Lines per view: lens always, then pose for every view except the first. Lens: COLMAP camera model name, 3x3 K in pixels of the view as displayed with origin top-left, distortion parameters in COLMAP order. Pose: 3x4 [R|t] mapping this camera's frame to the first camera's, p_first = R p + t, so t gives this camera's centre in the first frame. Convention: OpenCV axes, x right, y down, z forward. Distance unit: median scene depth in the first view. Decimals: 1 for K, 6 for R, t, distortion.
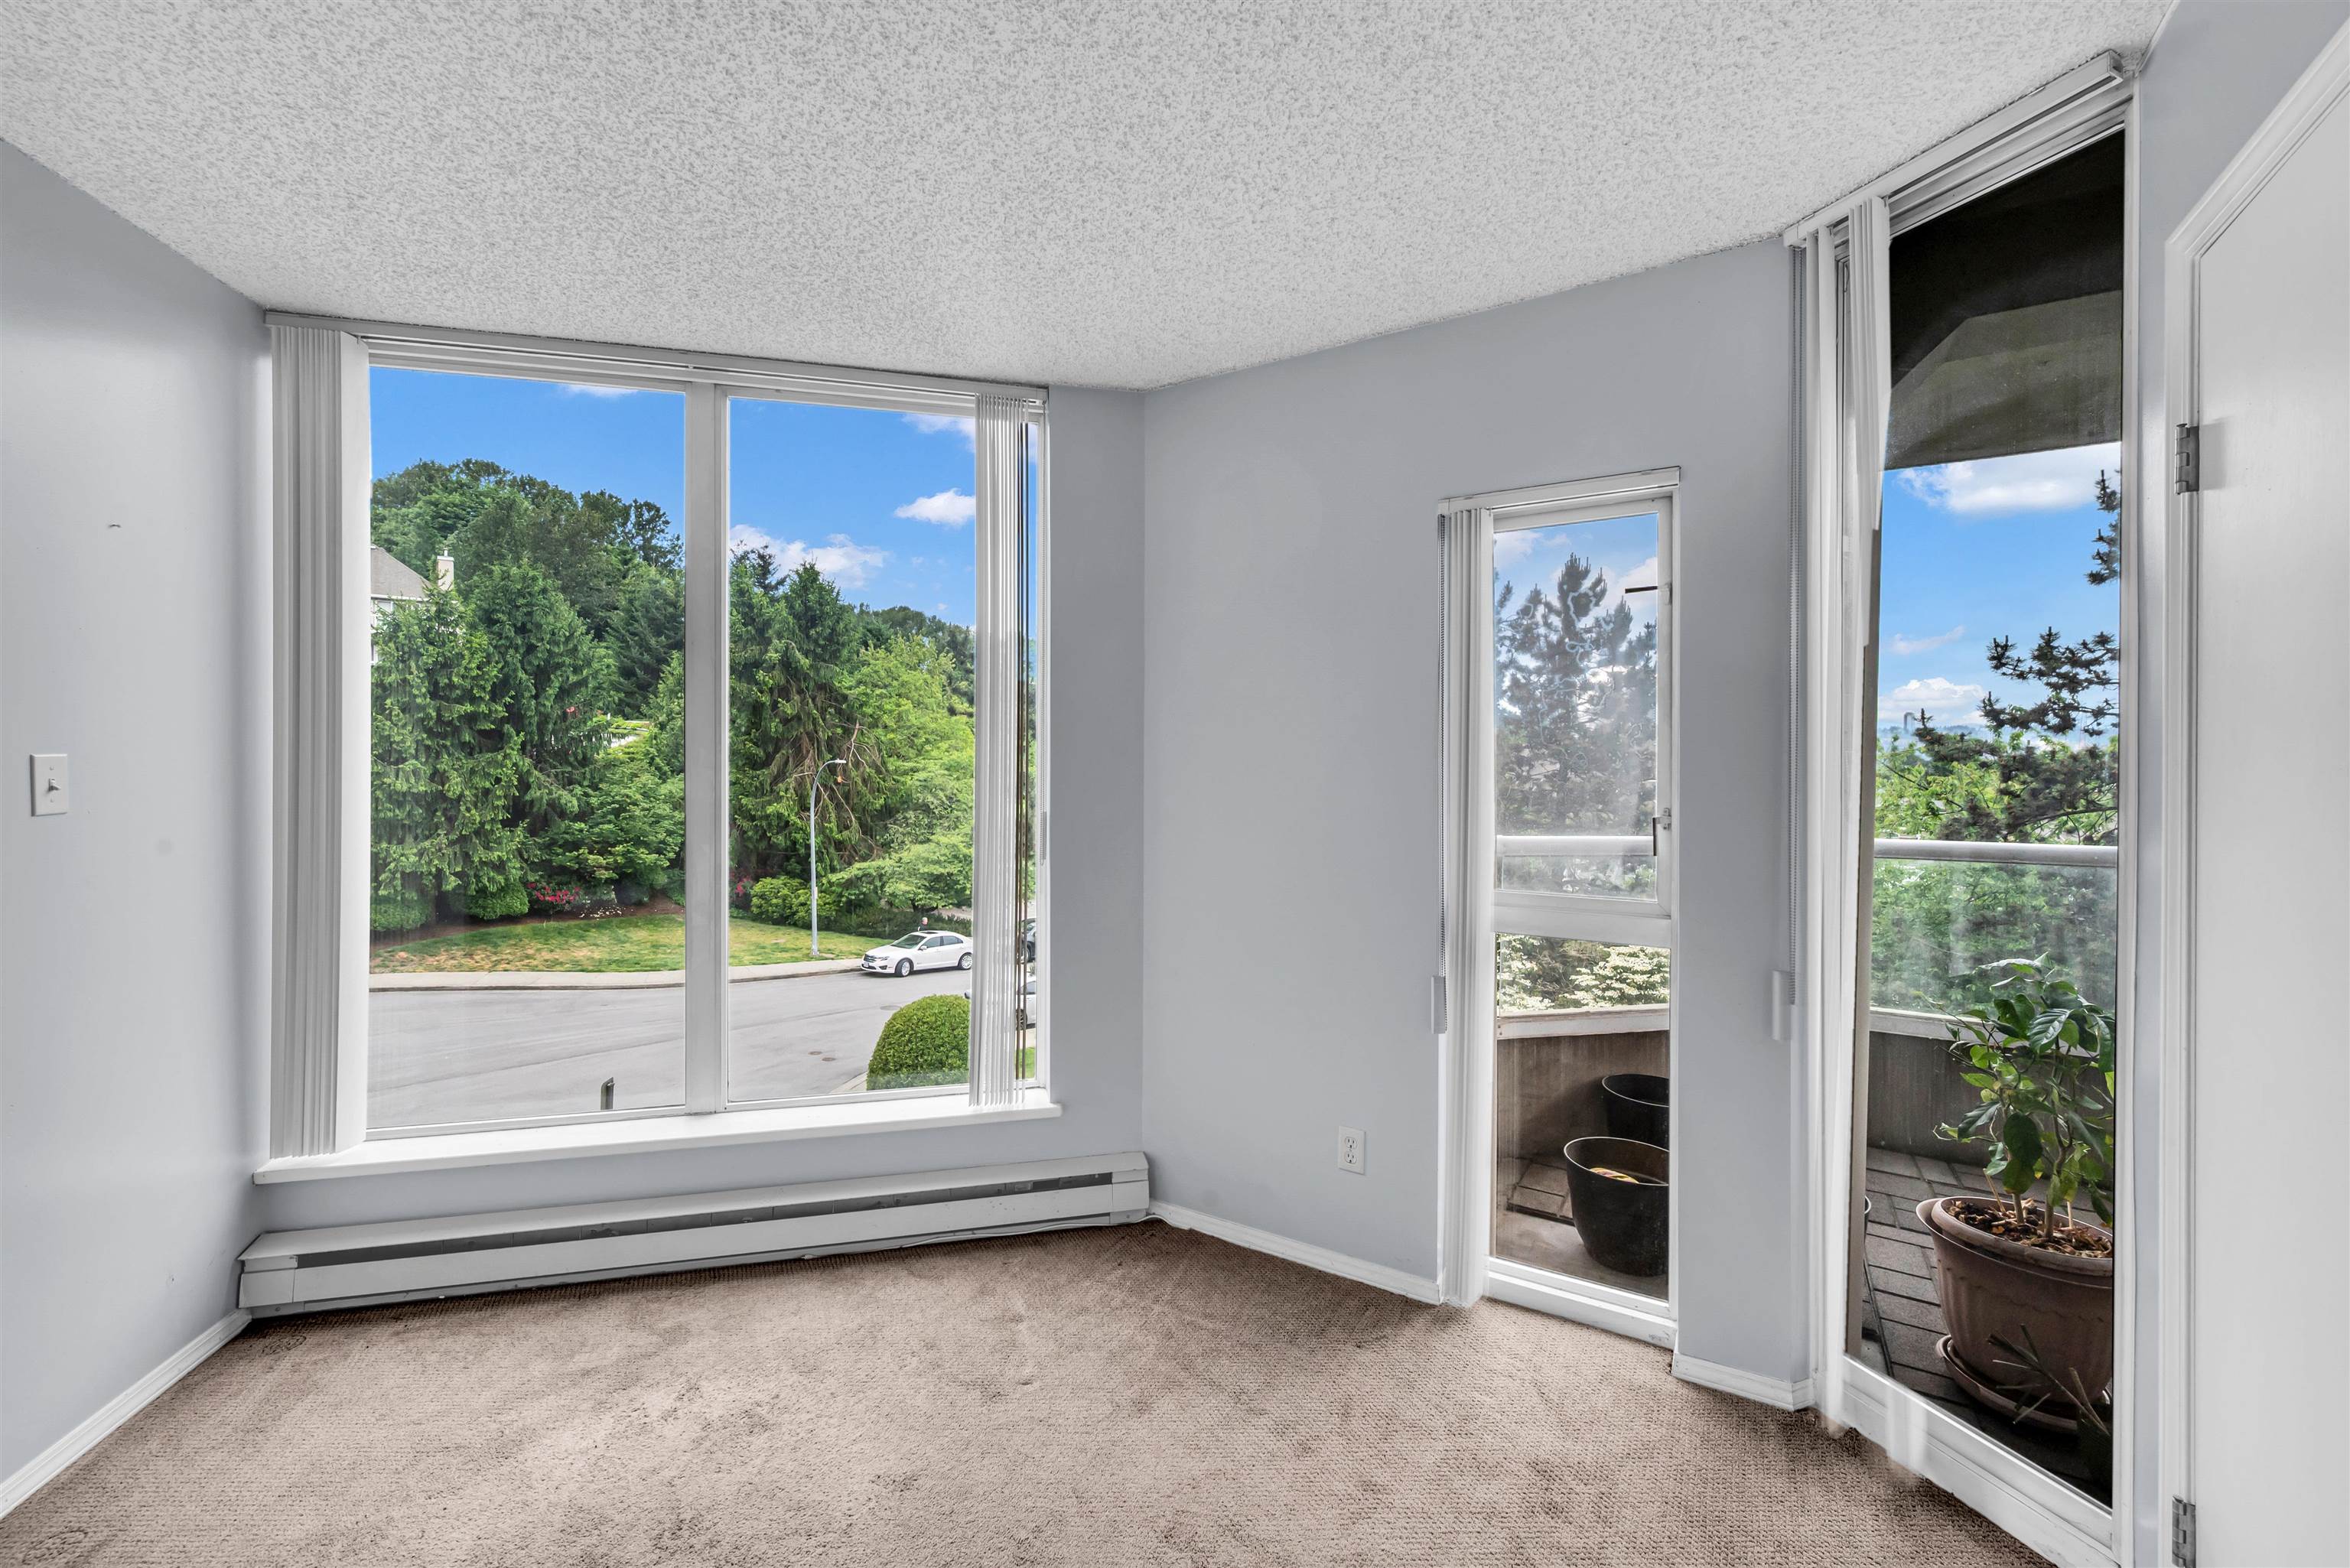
lens RADIAL K [[930.5, 0, 1172.6], [0, 930.5, 760.2], [0, 0, 1]] dist [-0.001764, -0.000173]
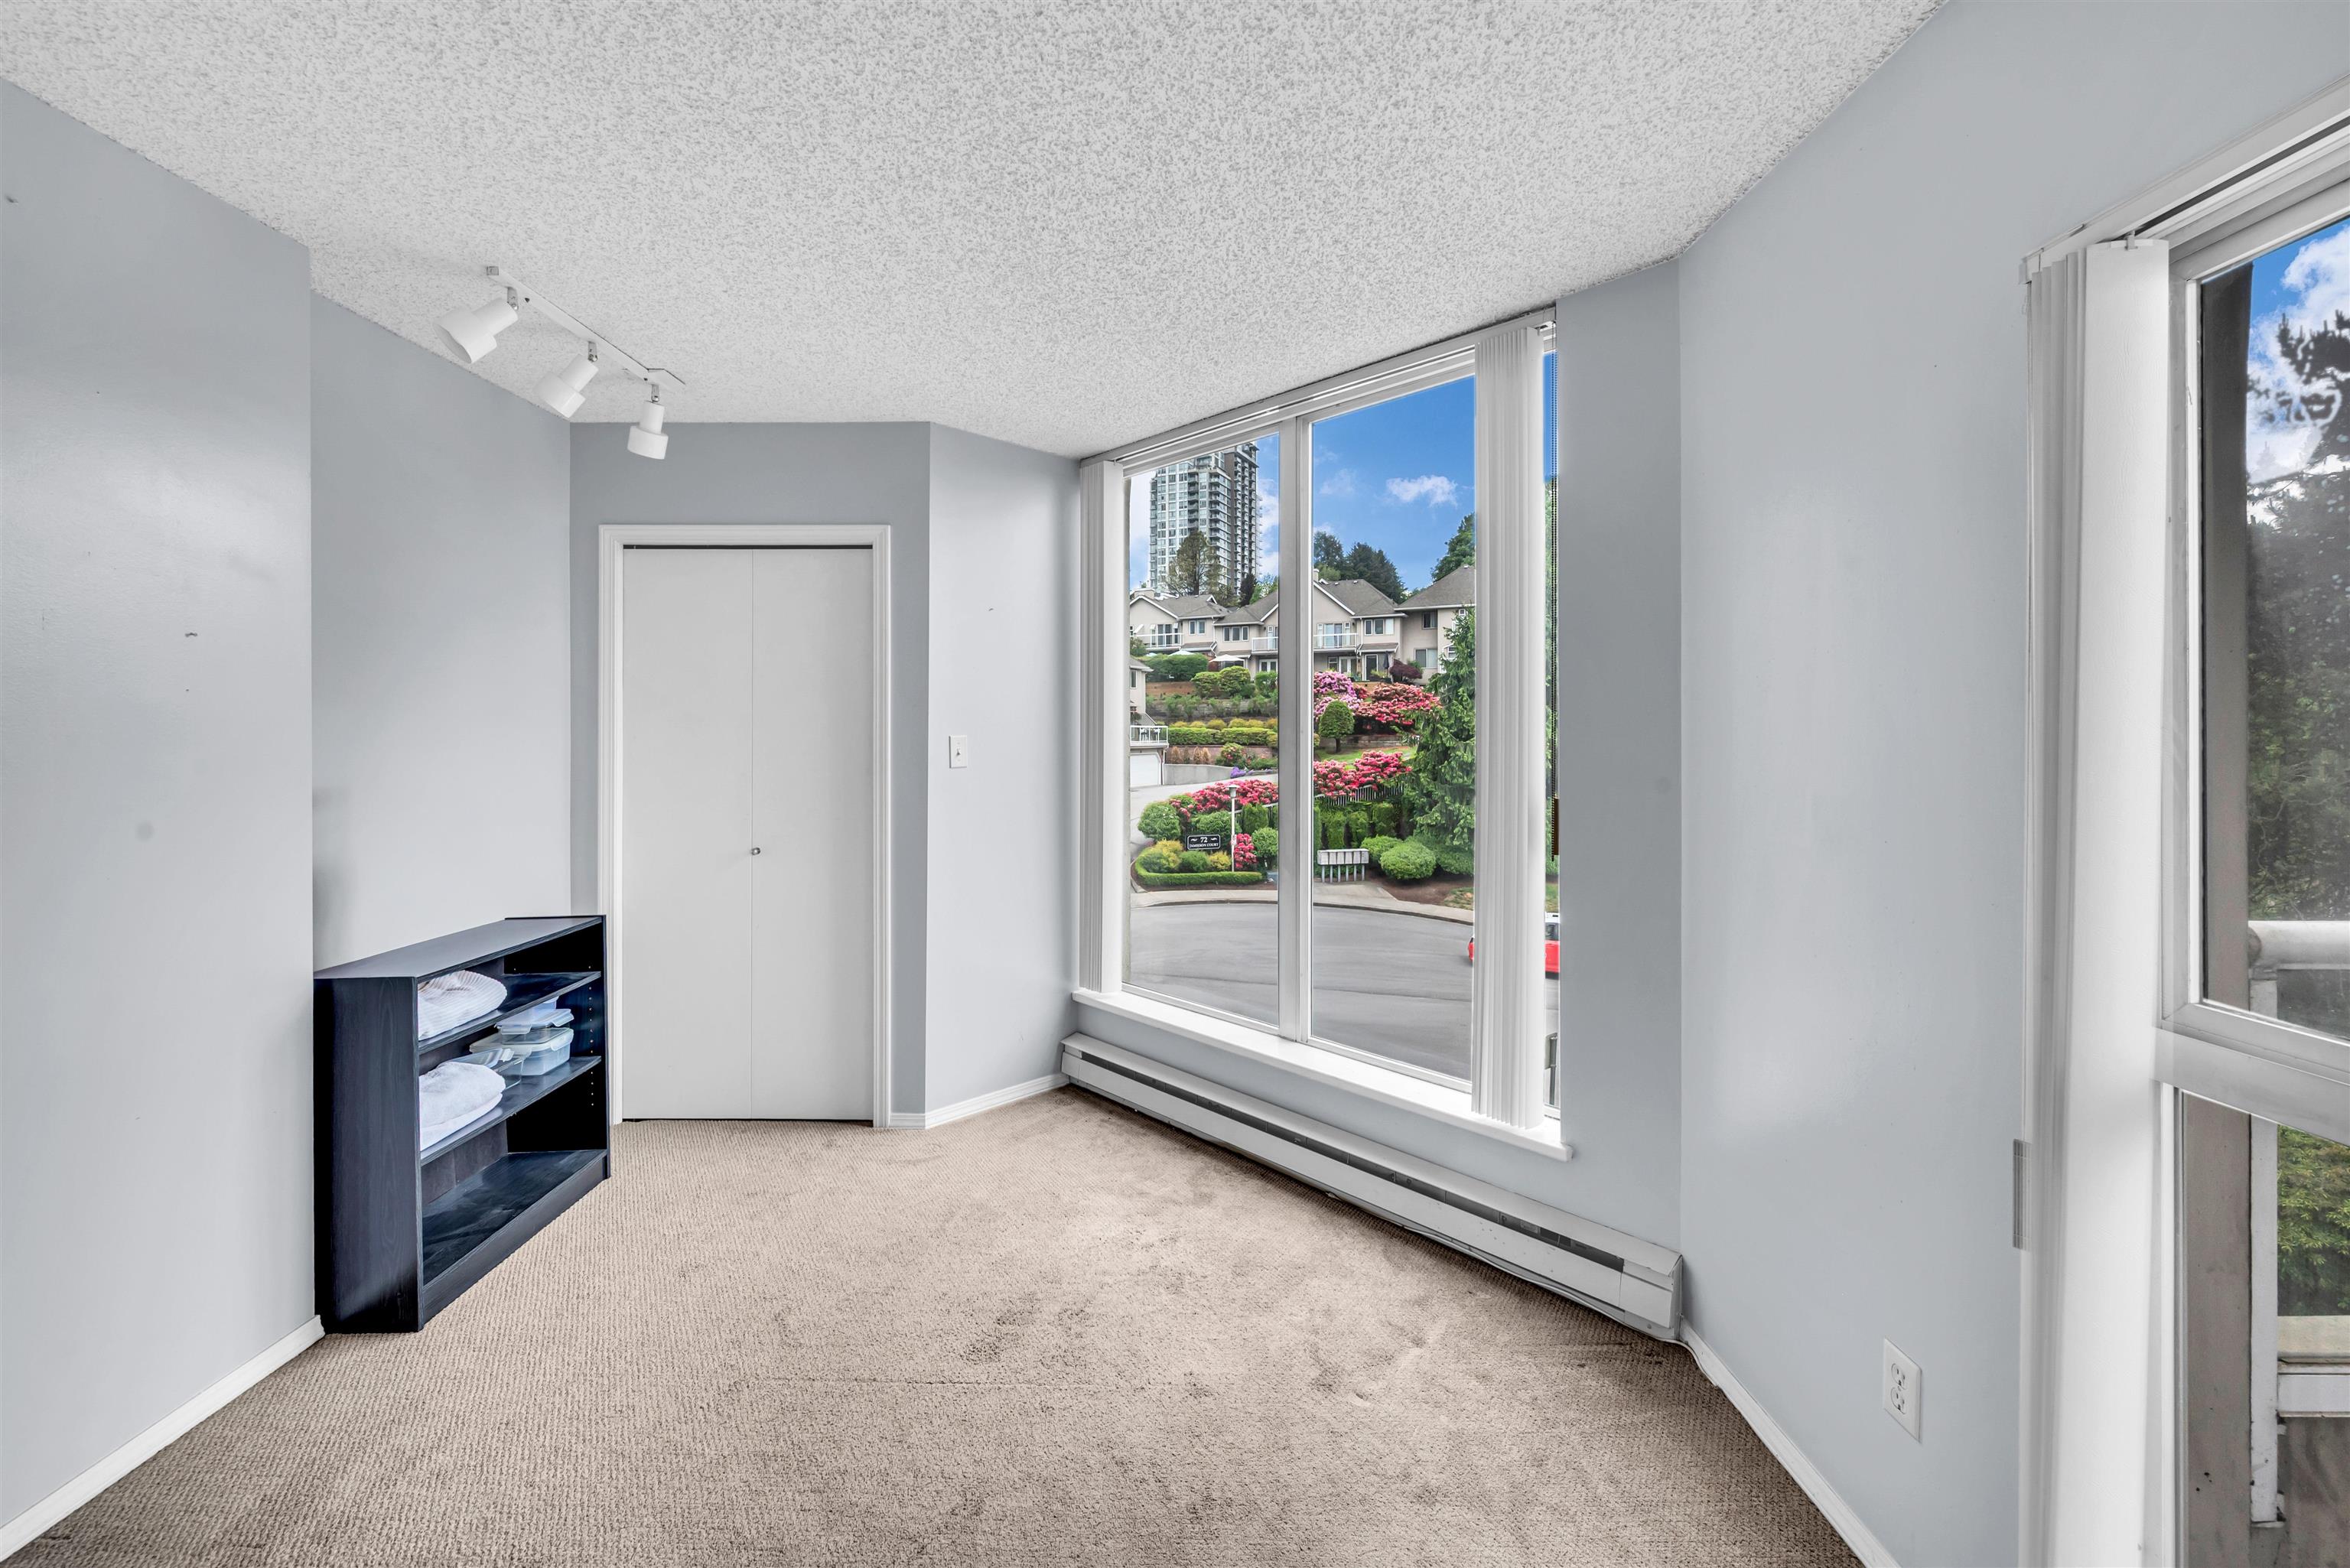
lens RADIAL K [[939.7, 0, 1176.5], [0, 939.7, 733.4], [0, 0, 1]] dist [-0.001721, -0.000245]
pose [[0.514382, -0.003865, -0.857553, 0.496034], [0.000461, 0.999991, -0.004230, -0.002549], [0.857561, 0.001780, 0.514379, 0.298264]]
